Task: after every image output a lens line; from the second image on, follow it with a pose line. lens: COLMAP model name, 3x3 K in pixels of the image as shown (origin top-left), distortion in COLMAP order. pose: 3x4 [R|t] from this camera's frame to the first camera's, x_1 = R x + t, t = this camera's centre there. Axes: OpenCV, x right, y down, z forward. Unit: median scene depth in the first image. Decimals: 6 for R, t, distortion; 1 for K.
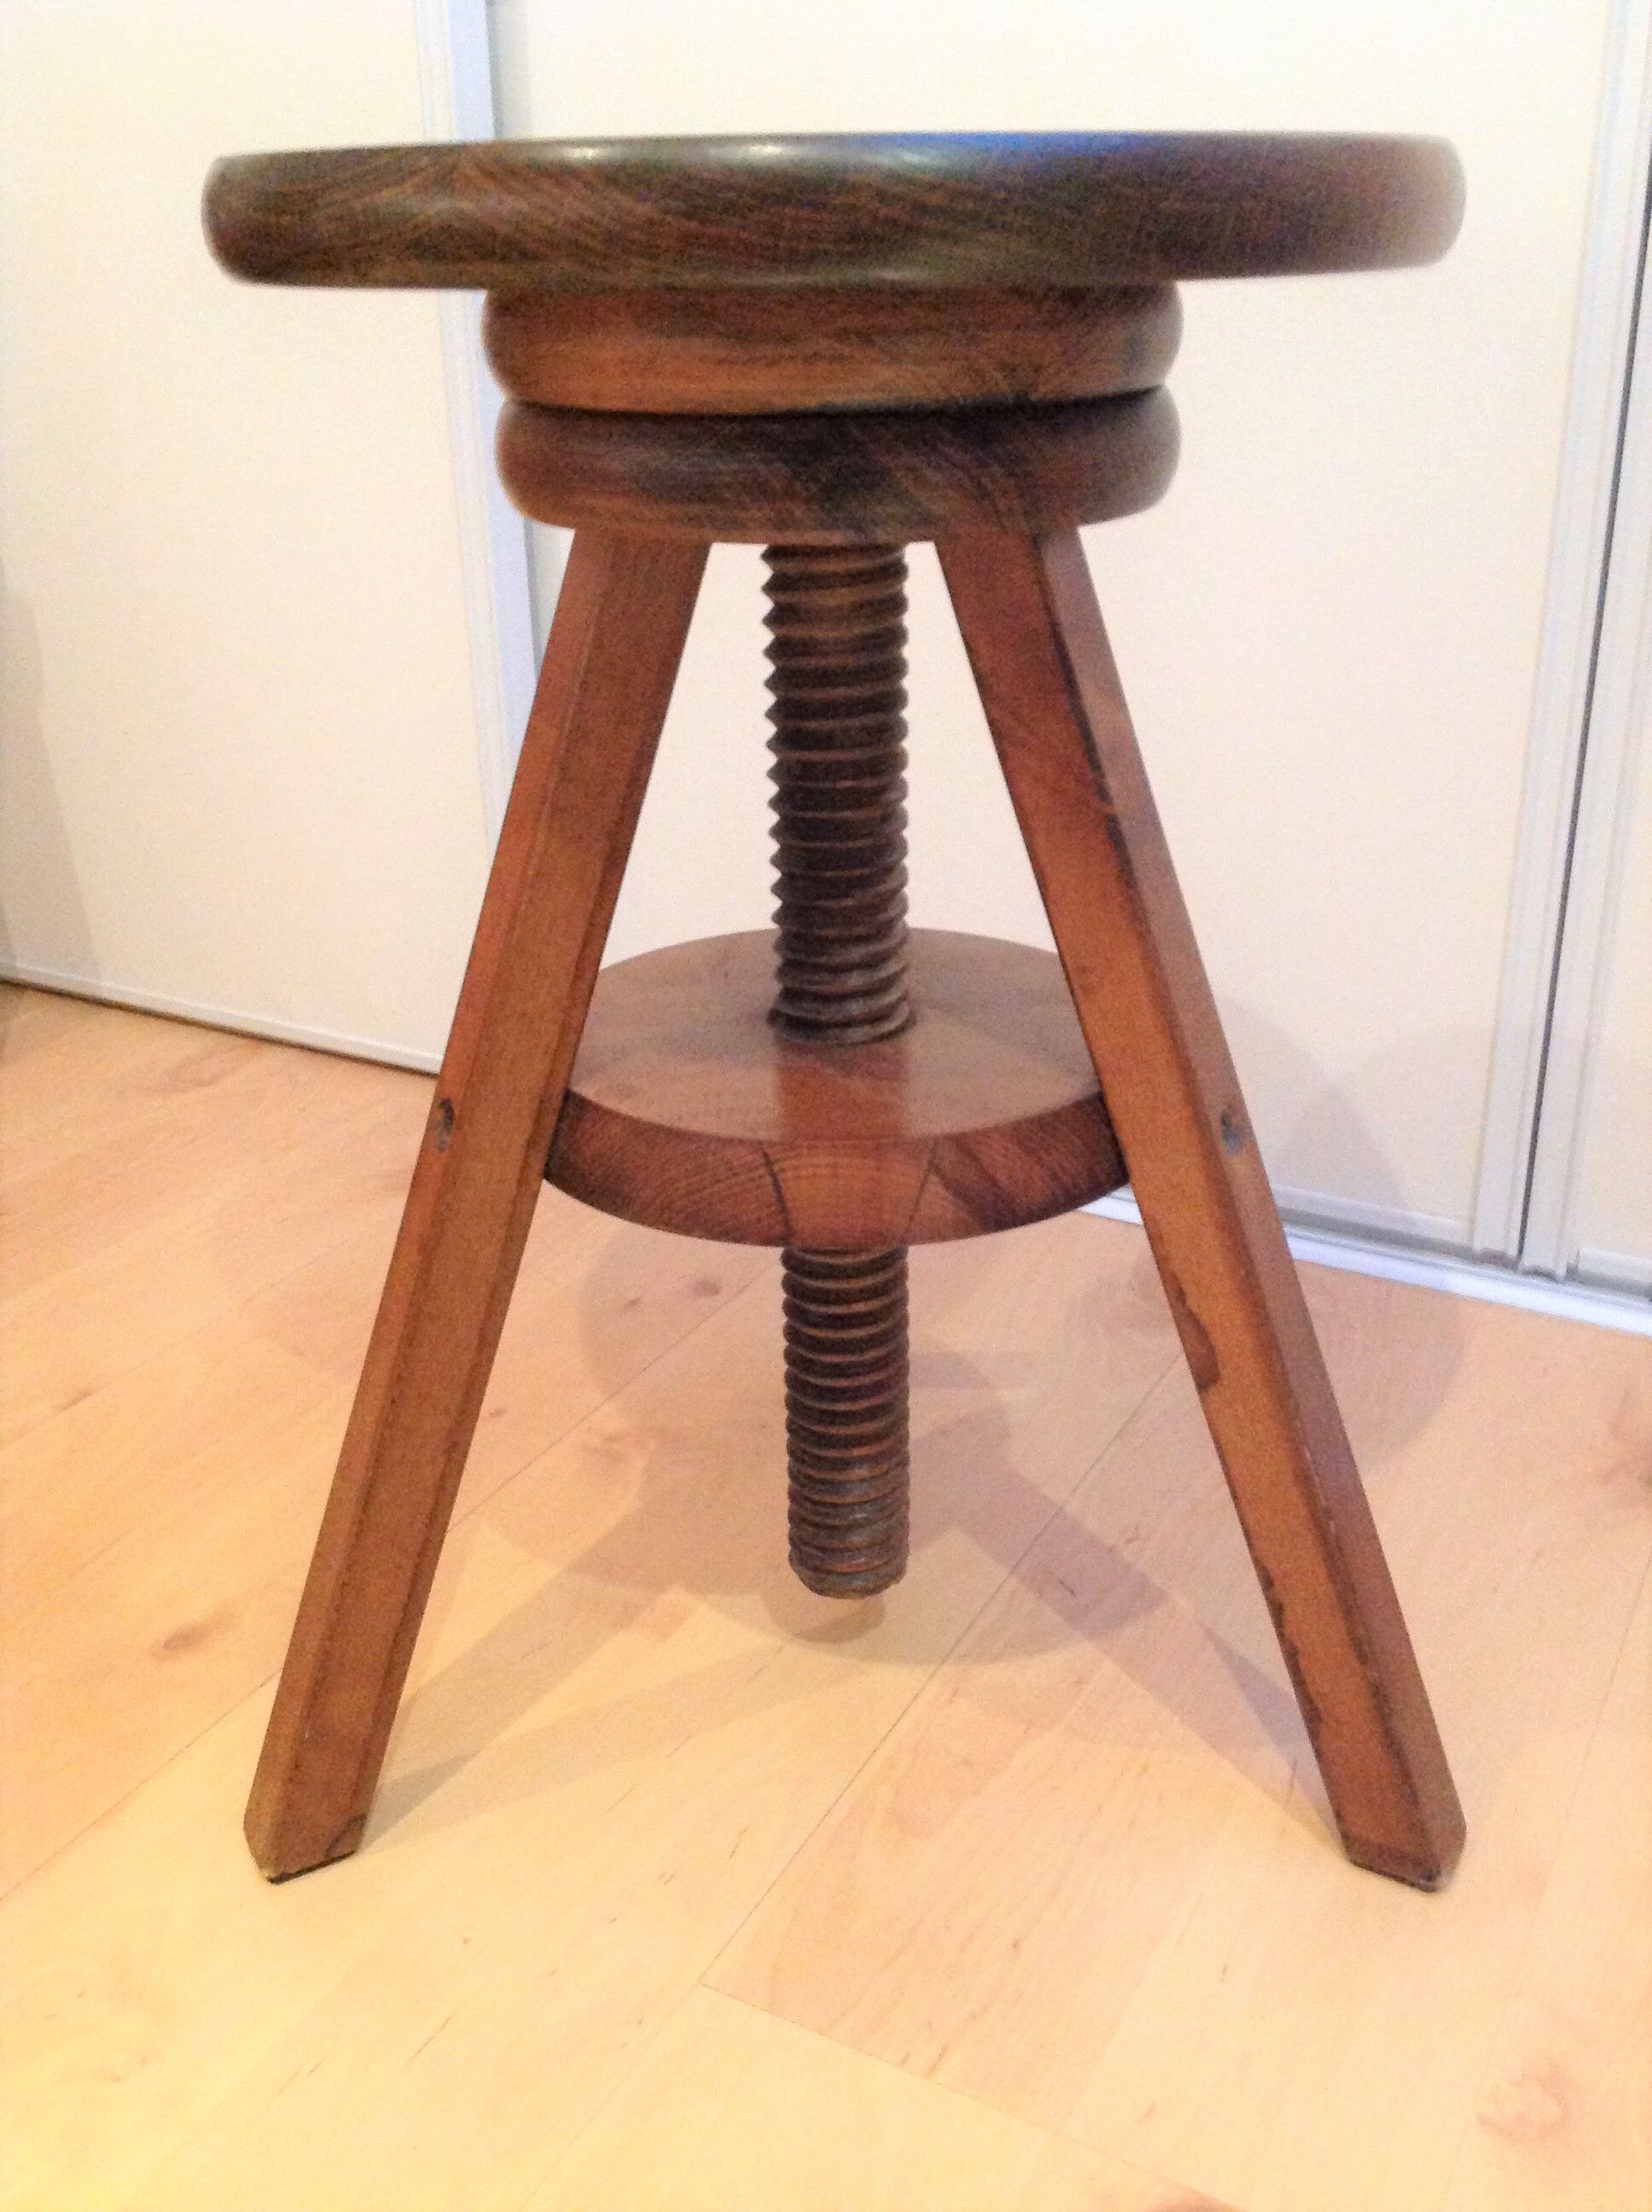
lens RADIAL K [[2083.1, 0, 826.0], [0, 2083.1, 1106.0], [0, 0, 1]] dist [0.128643, -0.257001]
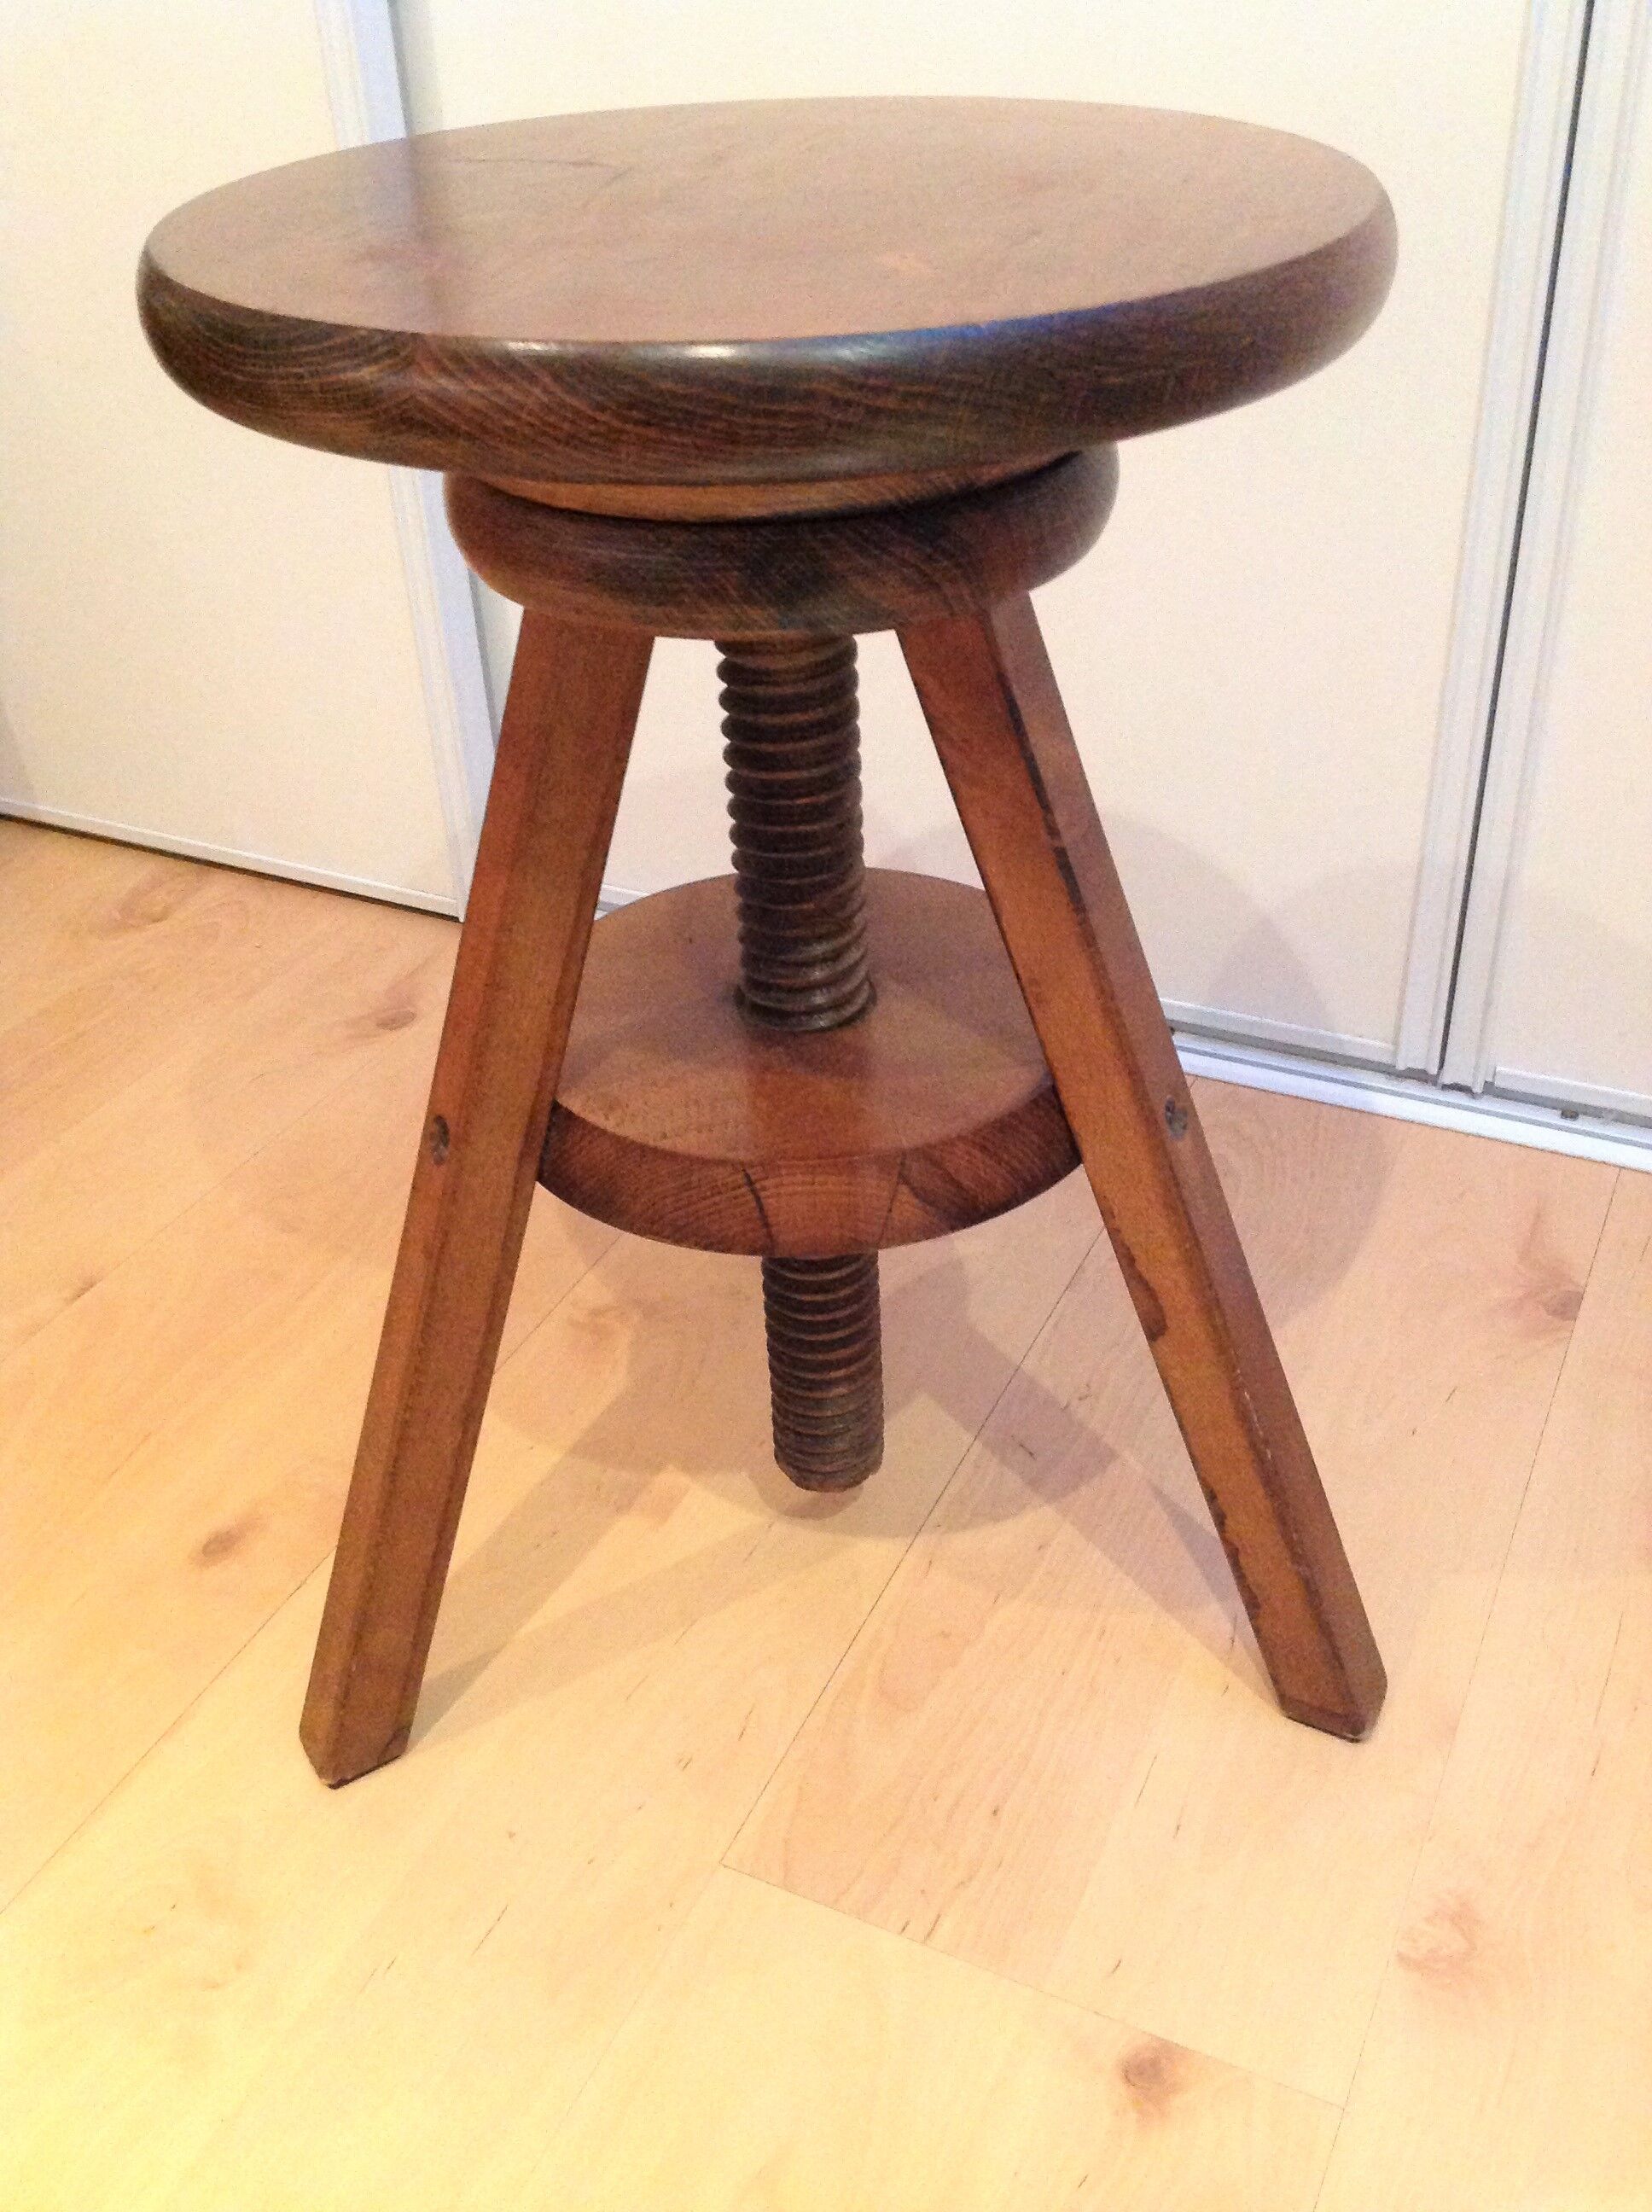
lens RADIAL K [[2083.1, 0, 826.0], [0, 2083.1, 1106.0], [0, 0, 1]] dist [0.128643, -0.257001]
pose [[0.998444, -0.047741, 0.028809, -0.016174], [0.041796, 0.982765, 0.180073, -0.187724], [-0.036909, -0.178589, 0.983231, -0.048704]]
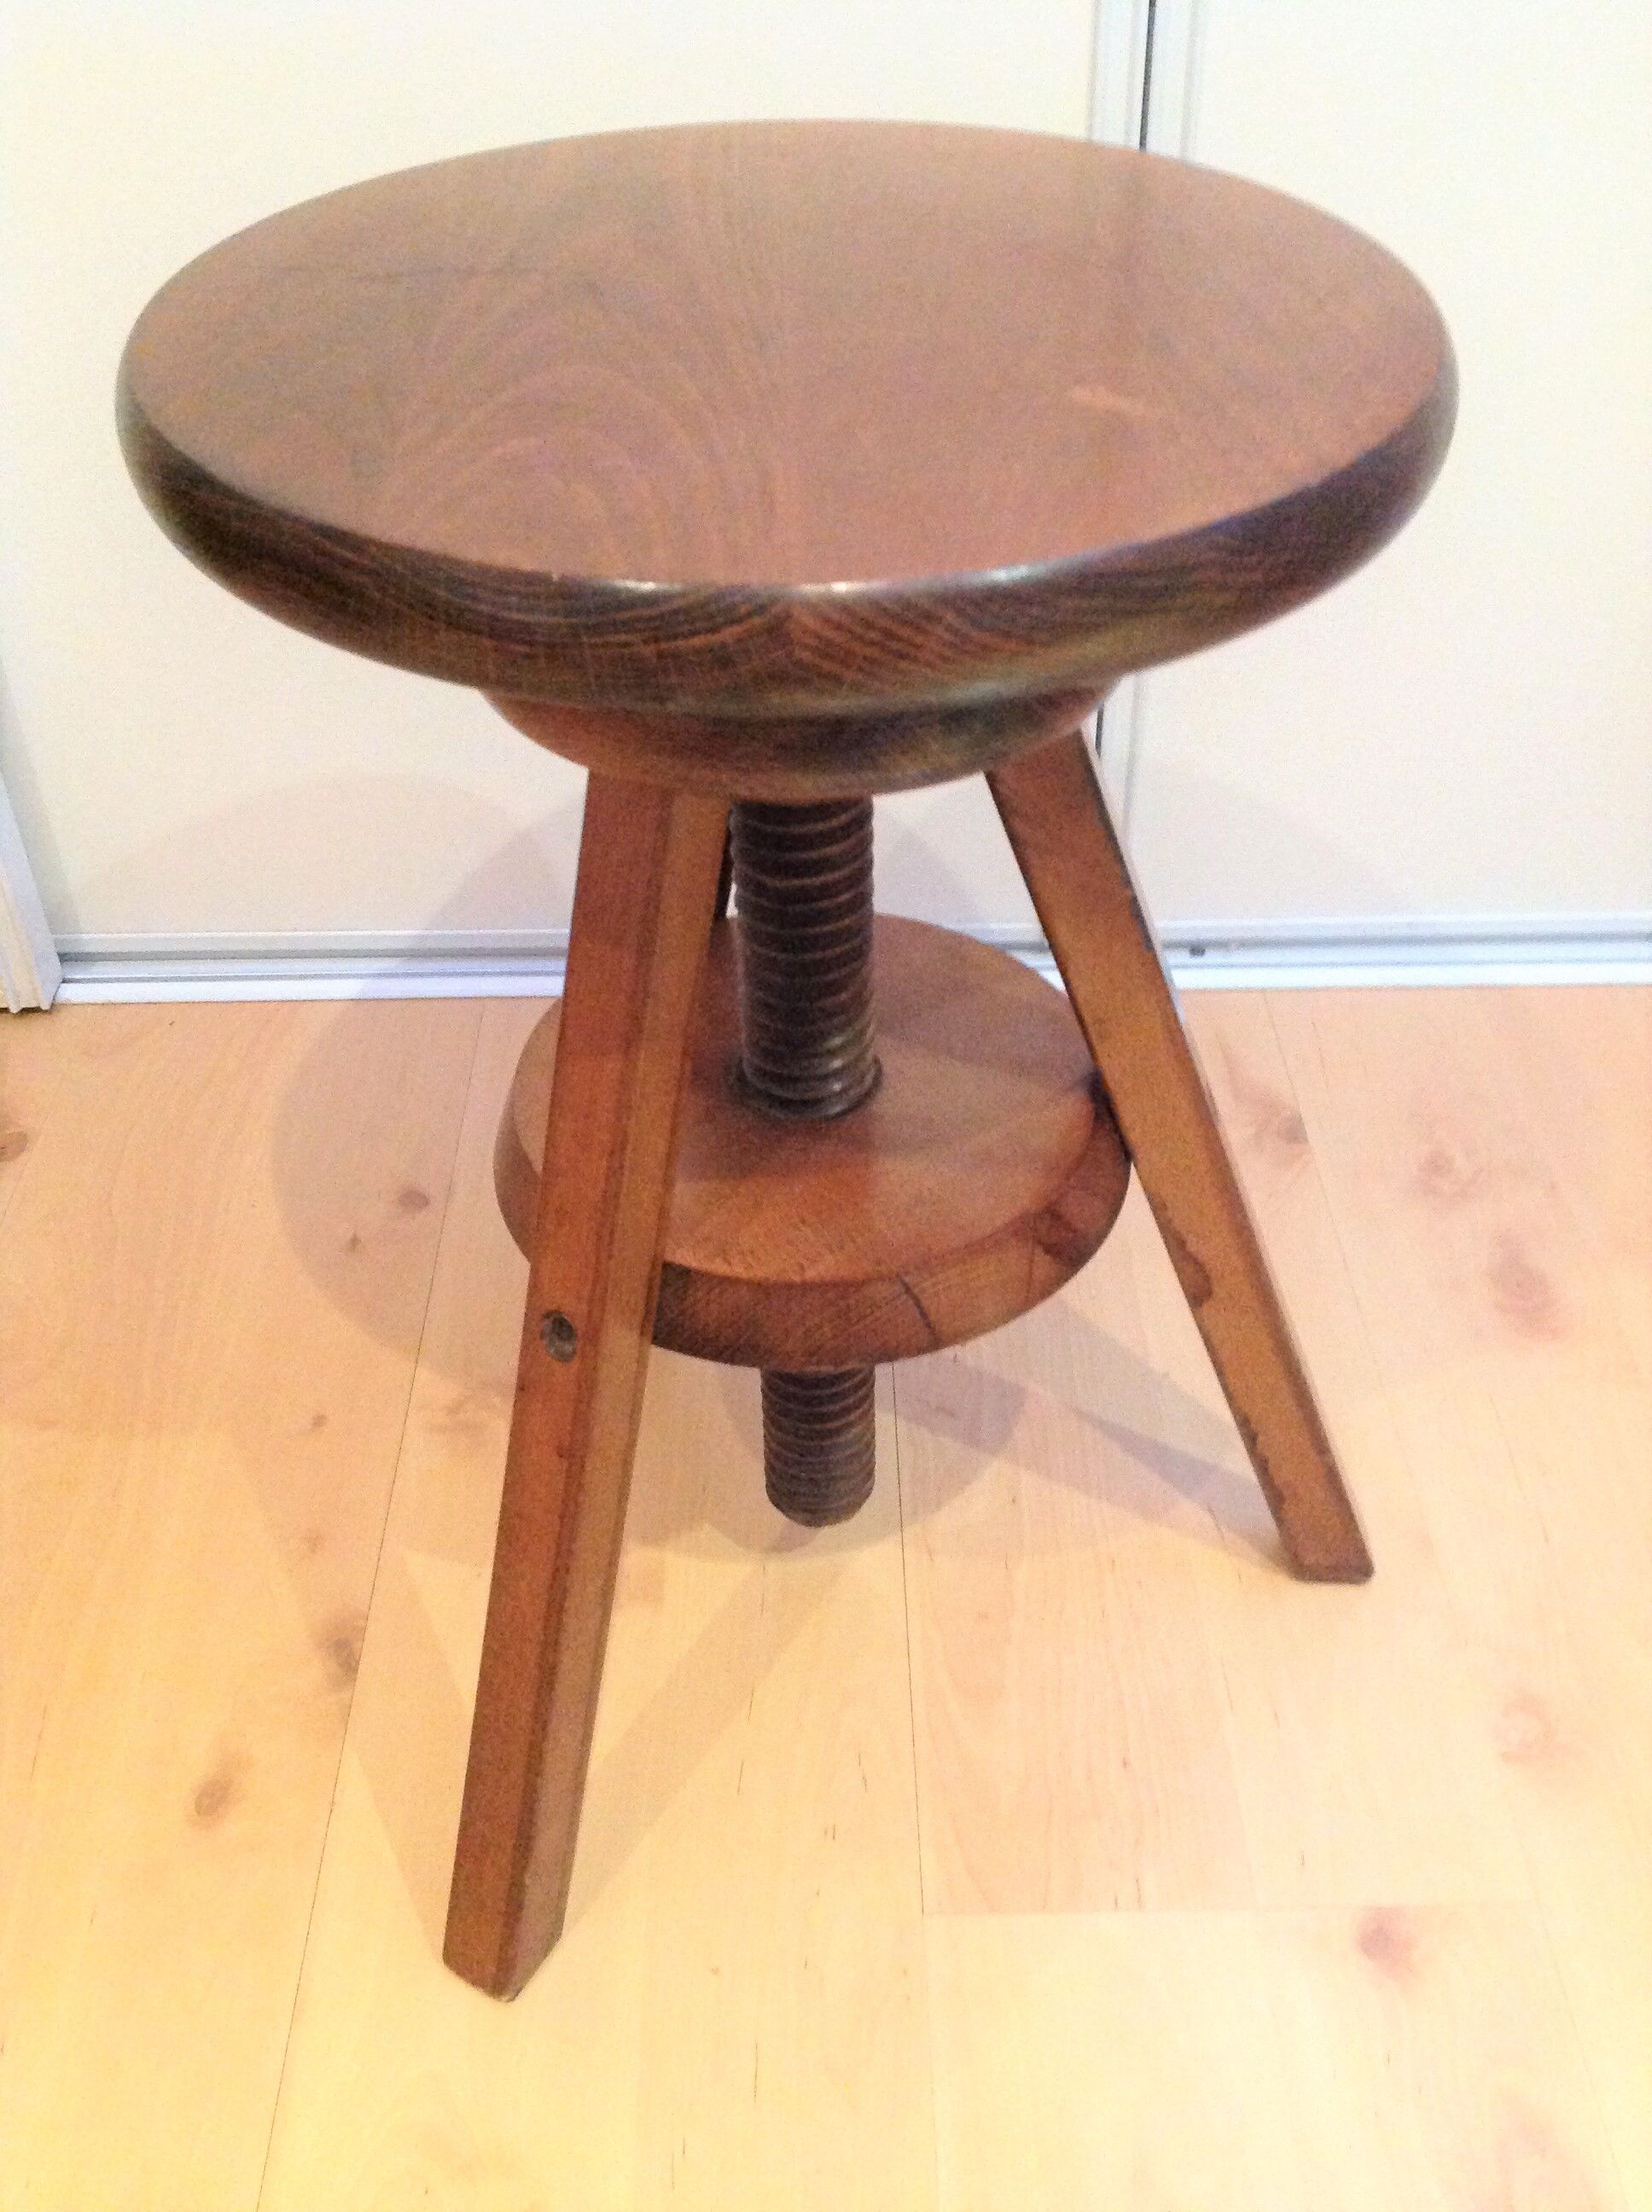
lens RADIAL K [[2083.1, 0, 826.0], [0, 2083.1, 1106.0], [0, 0, 1]] dist [0.128643, -0.257001]
pose [[0.870822, -0.309468, 0.381966, -0.408982], [0.190360, 0.928647, 0.318398, -0.376646], [-0.453246, -0.204557, 0.867597, 0.101483]]
